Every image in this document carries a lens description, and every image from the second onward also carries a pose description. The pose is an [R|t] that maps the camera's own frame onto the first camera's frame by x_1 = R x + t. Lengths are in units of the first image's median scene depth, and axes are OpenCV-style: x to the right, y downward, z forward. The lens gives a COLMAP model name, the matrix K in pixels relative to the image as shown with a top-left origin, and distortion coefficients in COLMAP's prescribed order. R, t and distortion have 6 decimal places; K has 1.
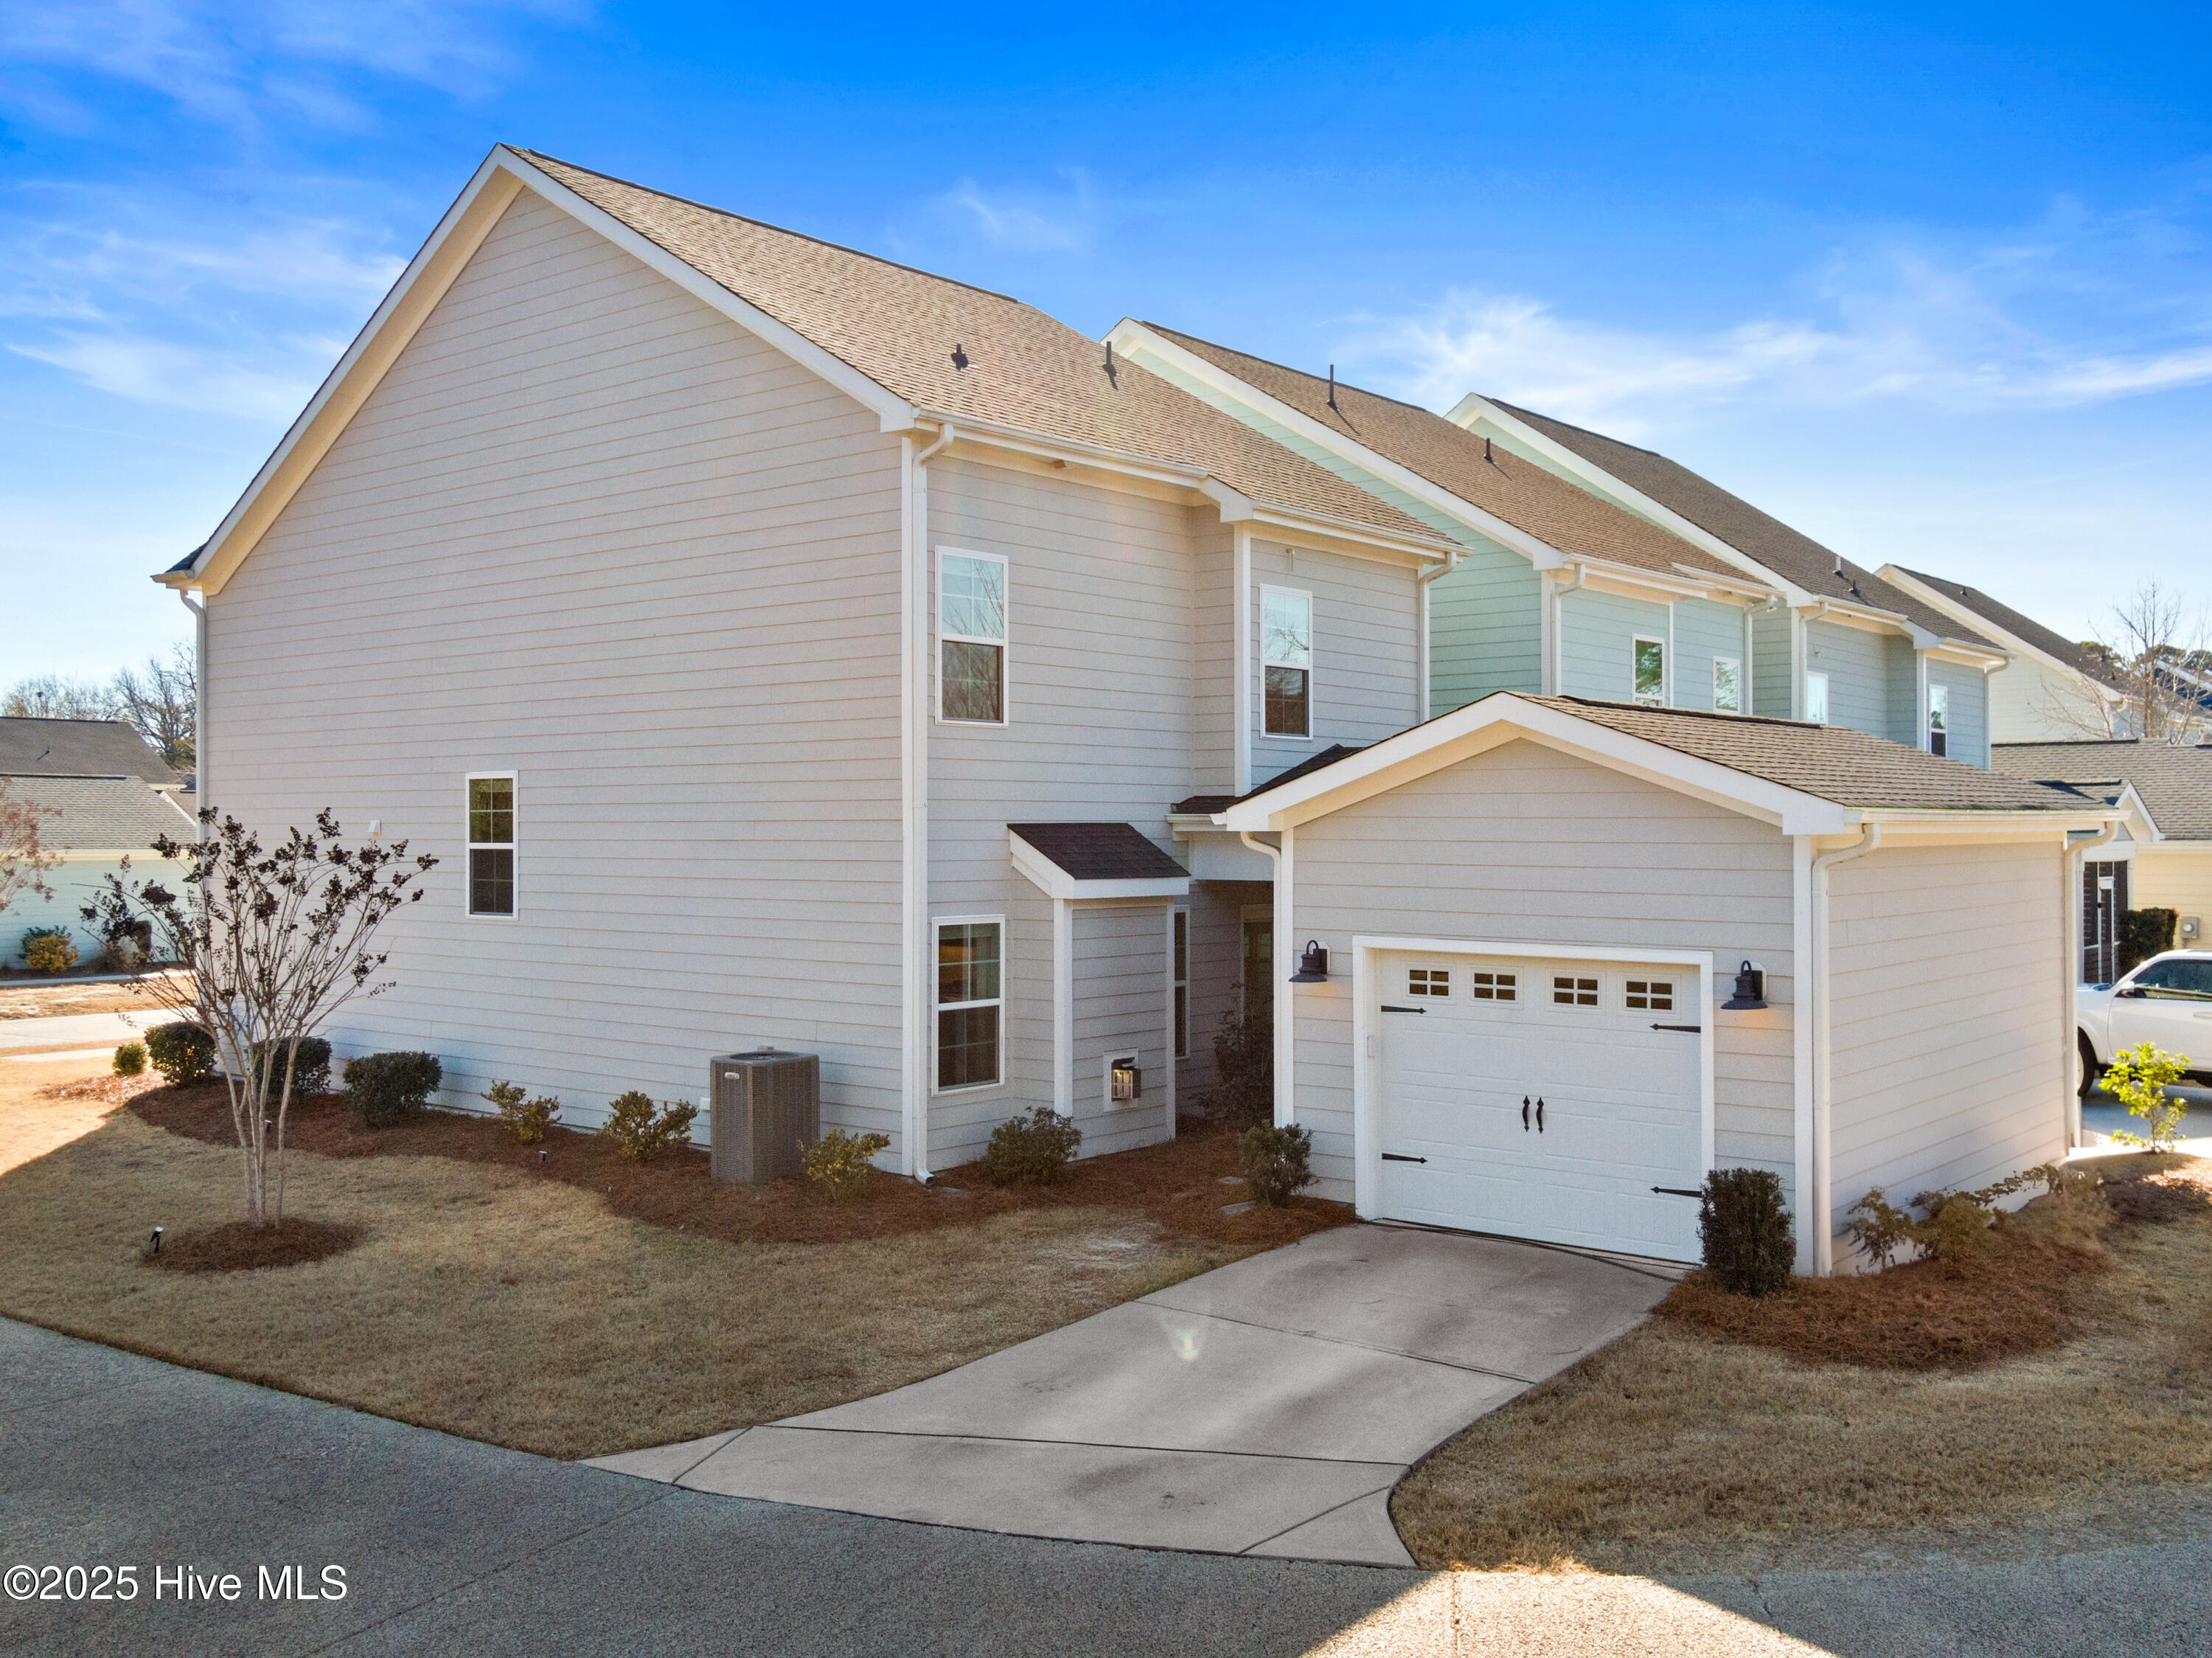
lens RADIAL K [[2089.3, 0, 1107.3], [0, 2089.3, 824.0], [0, 0, 1]] dist [0.021369, 0.000000]
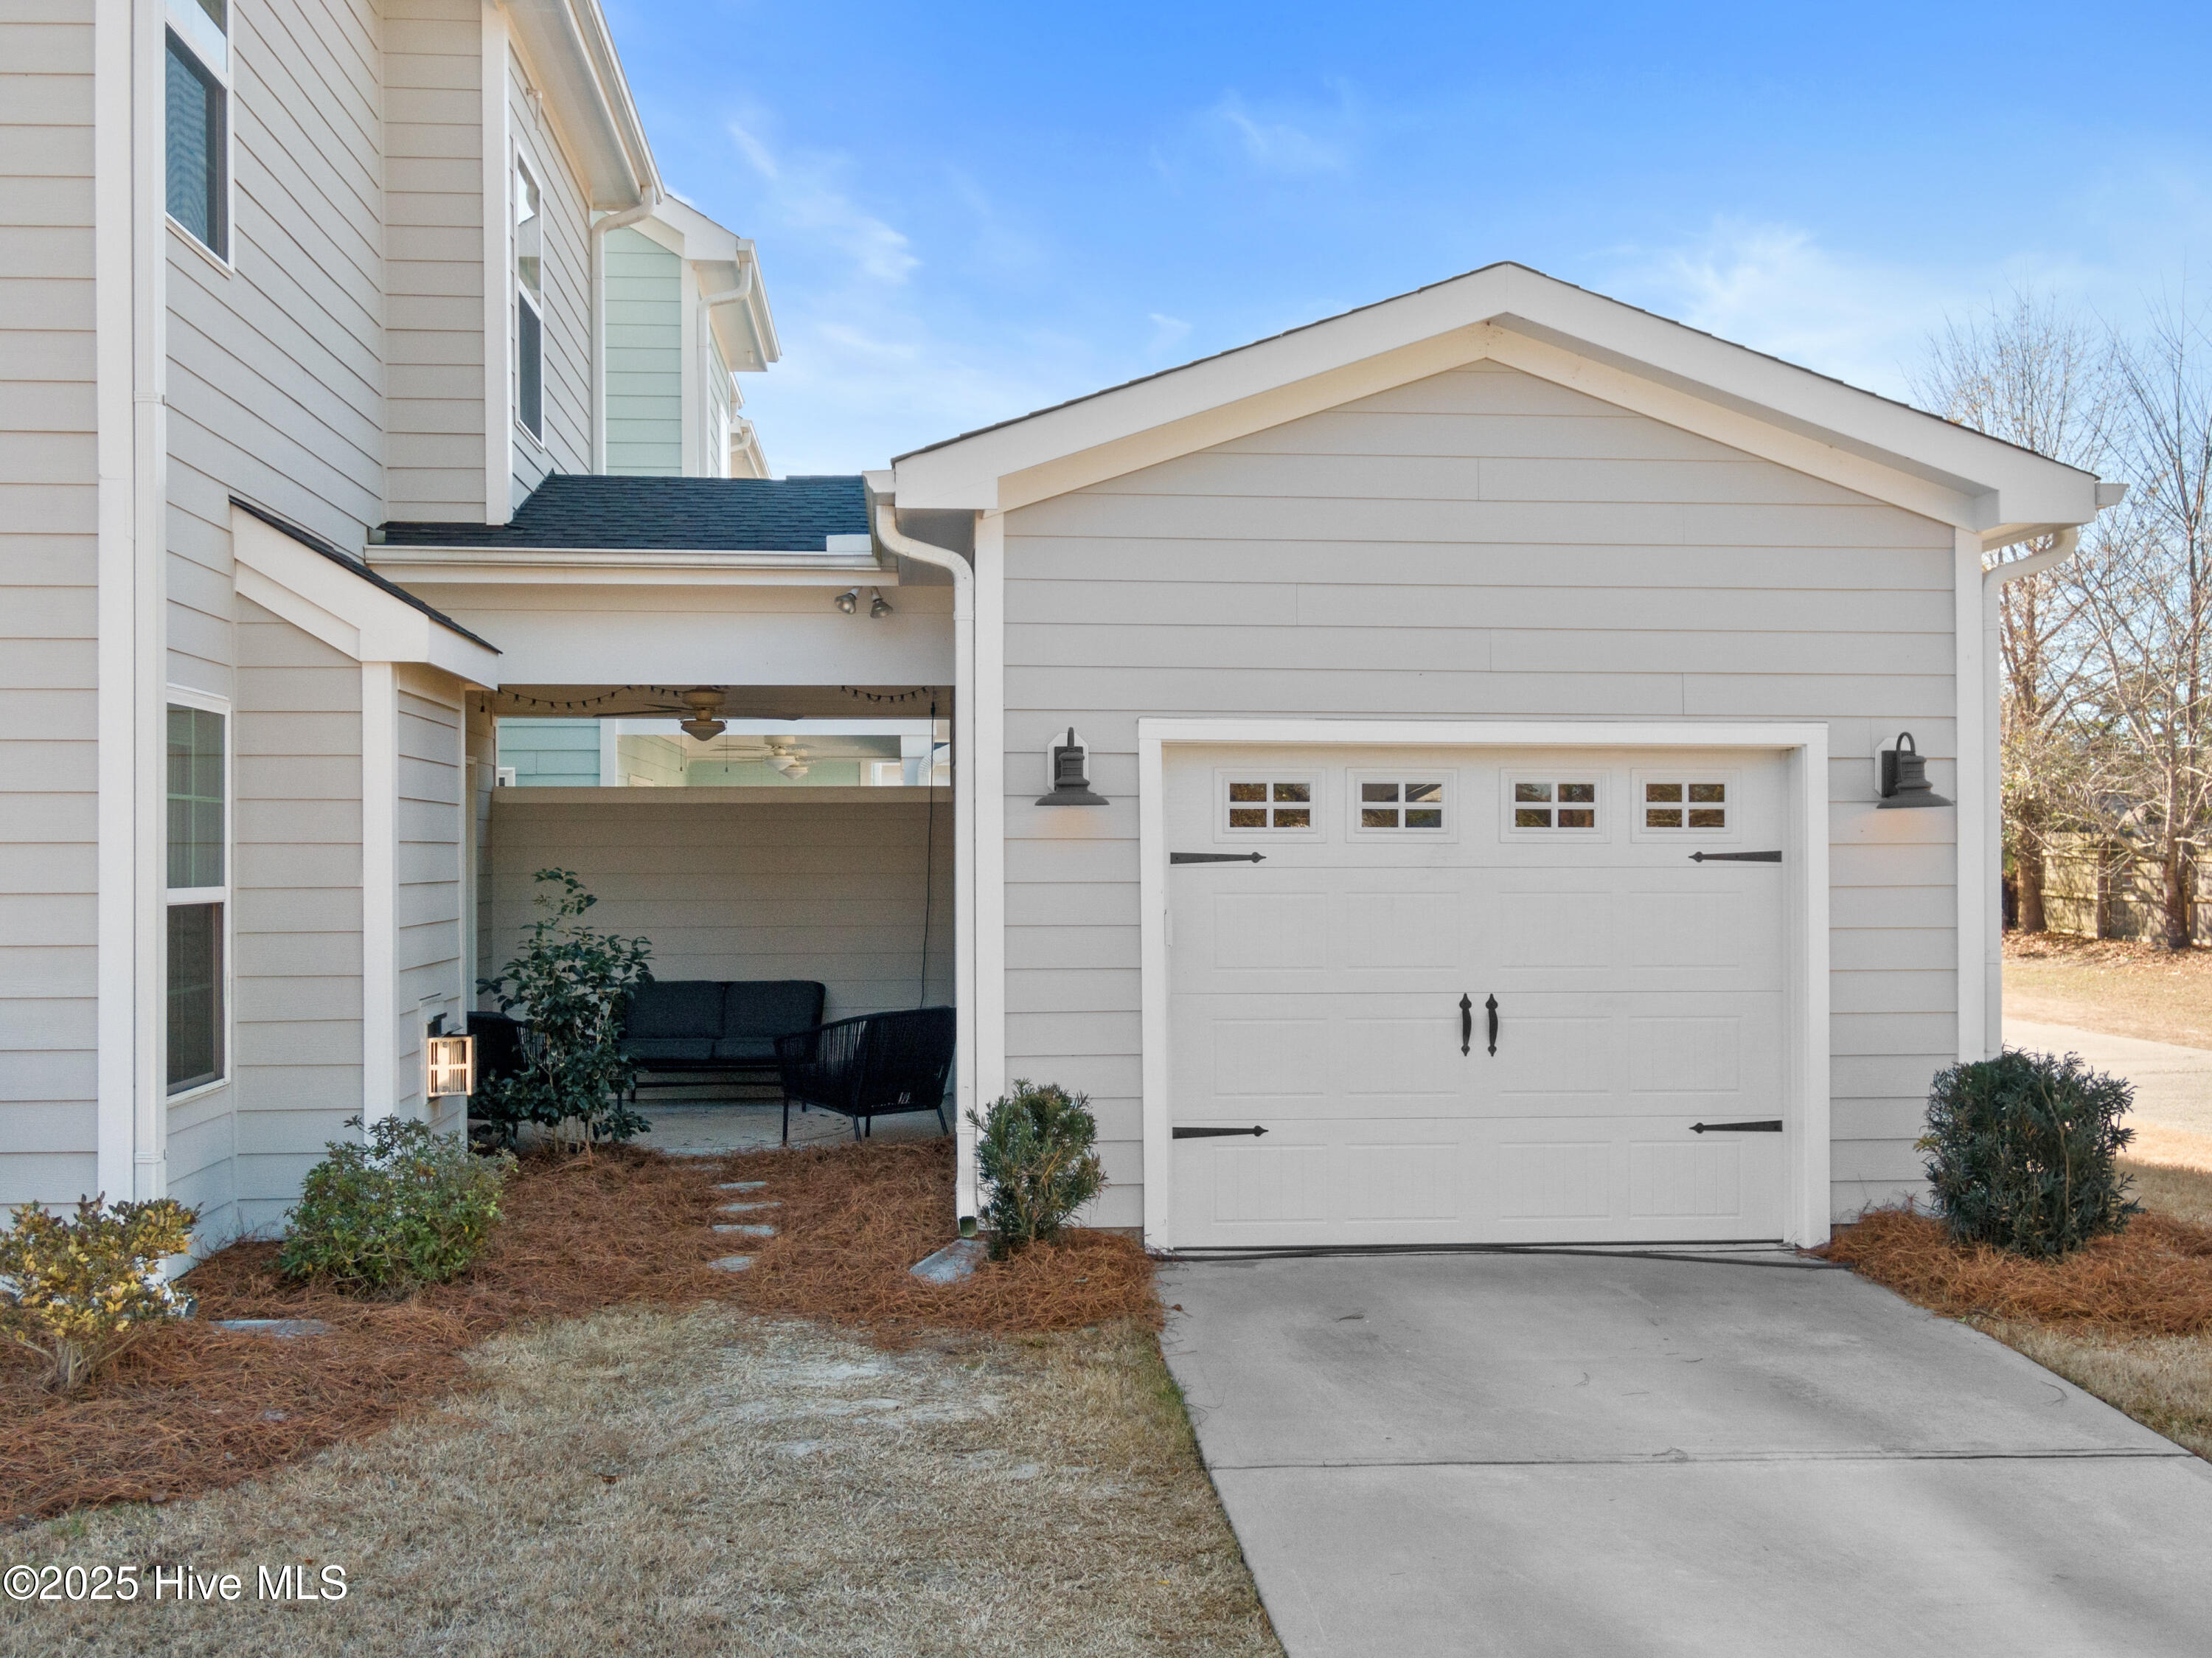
lens RADIAL K [[2346.7, 0, 1109.0], [0, 2346.7, 838.5], [0, 0, 1]] dist [0.019342, 0.000000]
pose [[0.713965, 0.000562, 0.700181, -0.315435], [0.002658, 0.999990, -0.003514, 0.089017], [-0.700176, 0.004370, 0.713957, 0.606163]]
